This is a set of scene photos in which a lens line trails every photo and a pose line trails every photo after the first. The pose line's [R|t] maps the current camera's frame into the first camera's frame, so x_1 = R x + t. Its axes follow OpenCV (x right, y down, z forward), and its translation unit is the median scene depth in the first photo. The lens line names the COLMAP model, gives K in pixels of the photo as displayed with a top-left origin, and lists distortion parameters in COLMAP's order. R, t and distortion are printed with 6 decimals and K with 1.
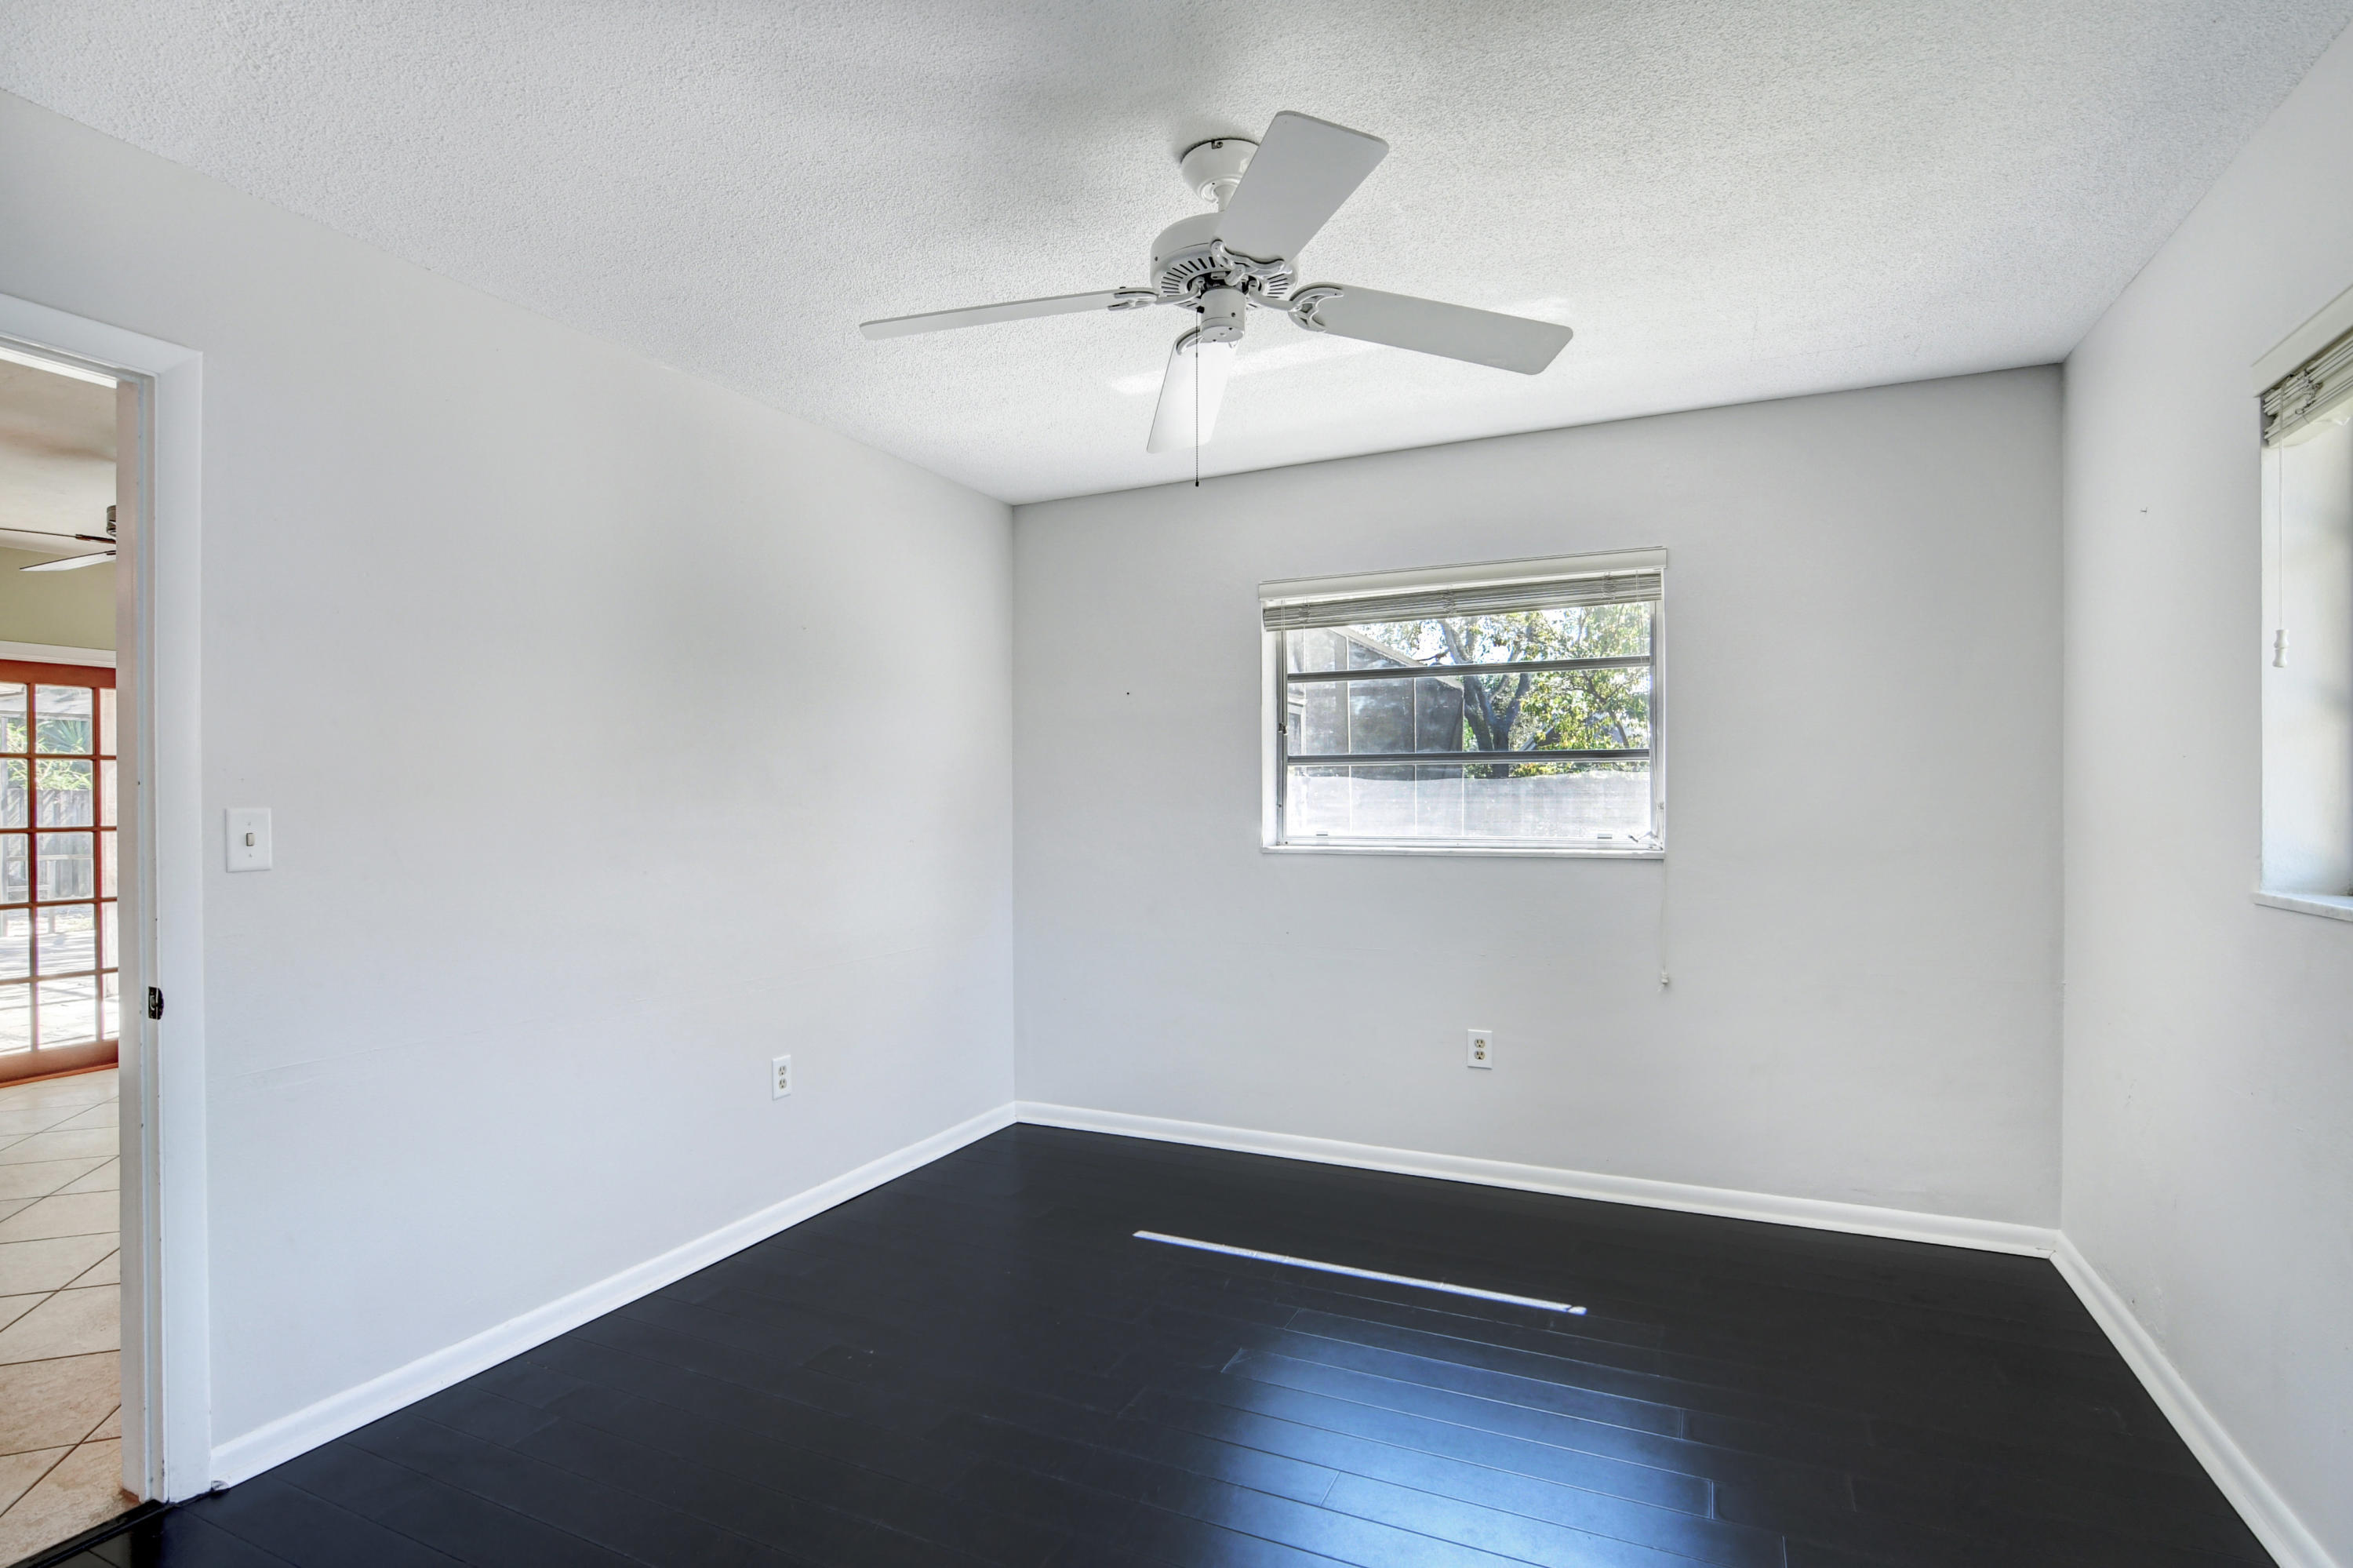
lens RADIAL K [[1153.6, 0, 1164.3], [0, 1153.6, 789.9], [0, 0, 1]] dist [-0.028371, 0.009593]
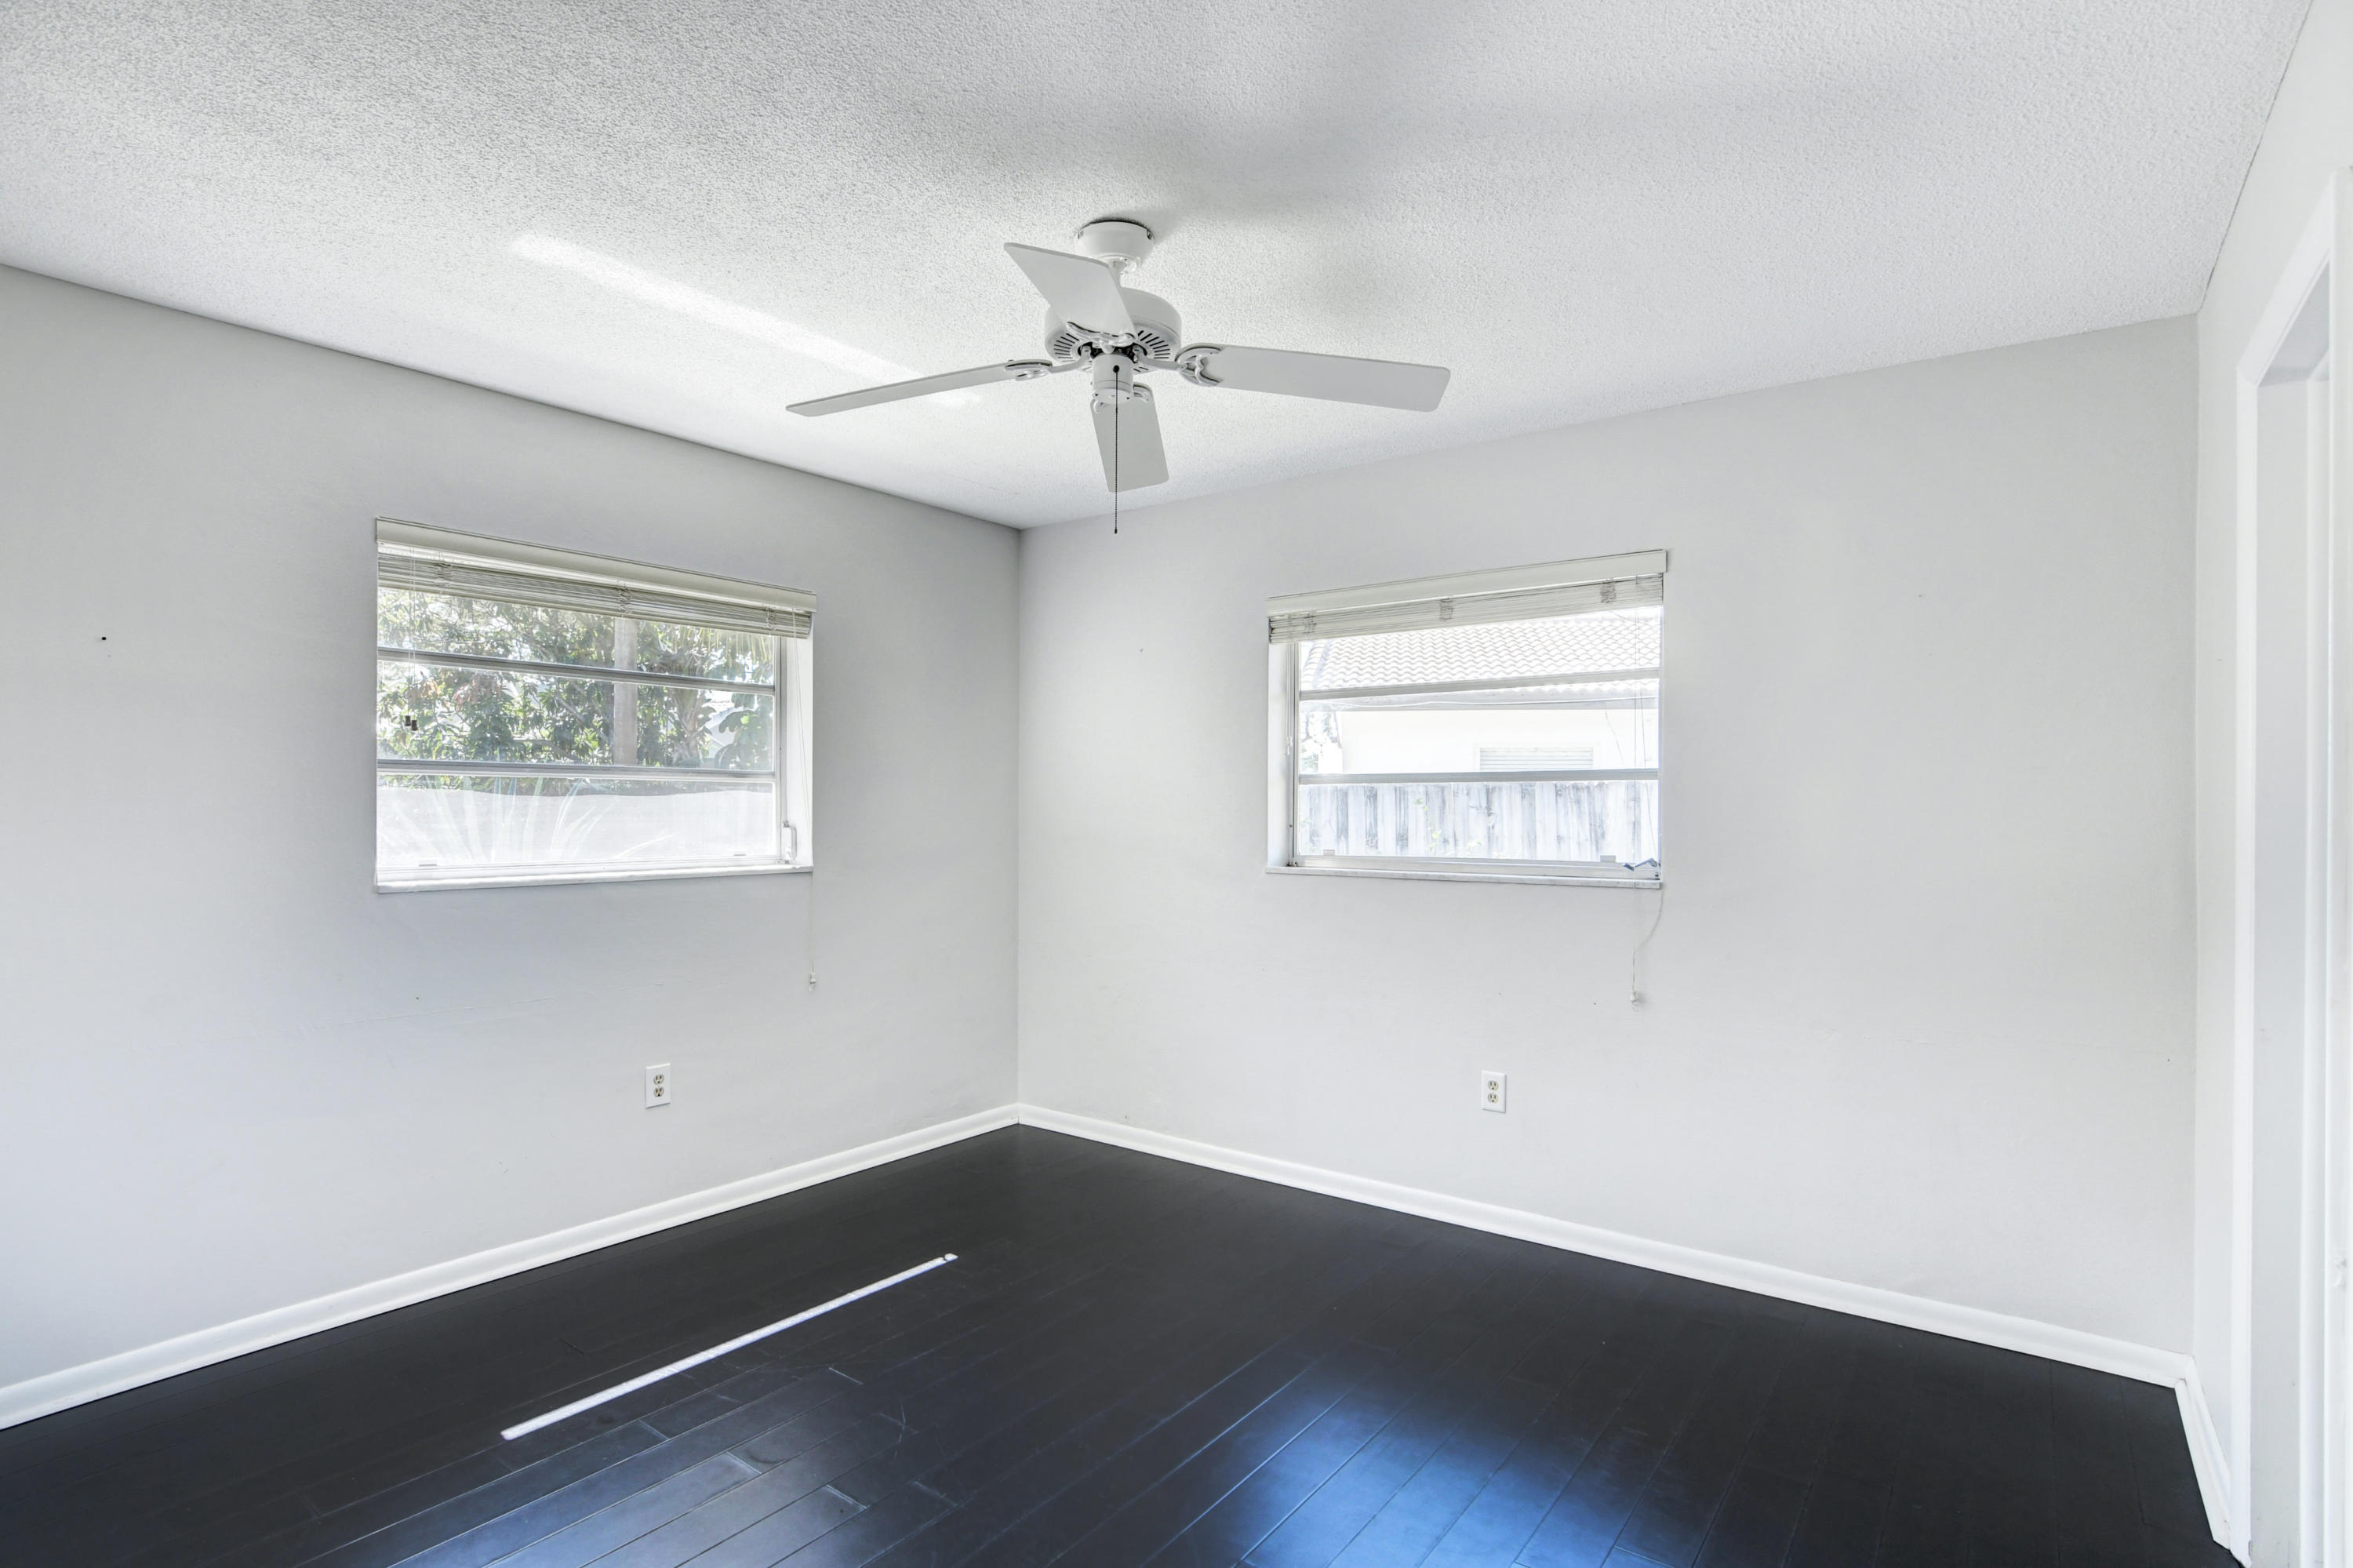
lens RADIAL K [[1153.6, 0, 1164.4], [0, 1153.6, 802.8], [0, 0, 1]] dist [-0.028371, 0.009593]
pose [[0.199981, 0.010172, 0.979747, -0.559219], [-0.012375, 0.999893, -0.007855, -0.002540], [-0.979722, -0.010554, 0.200085, 0.413787]]
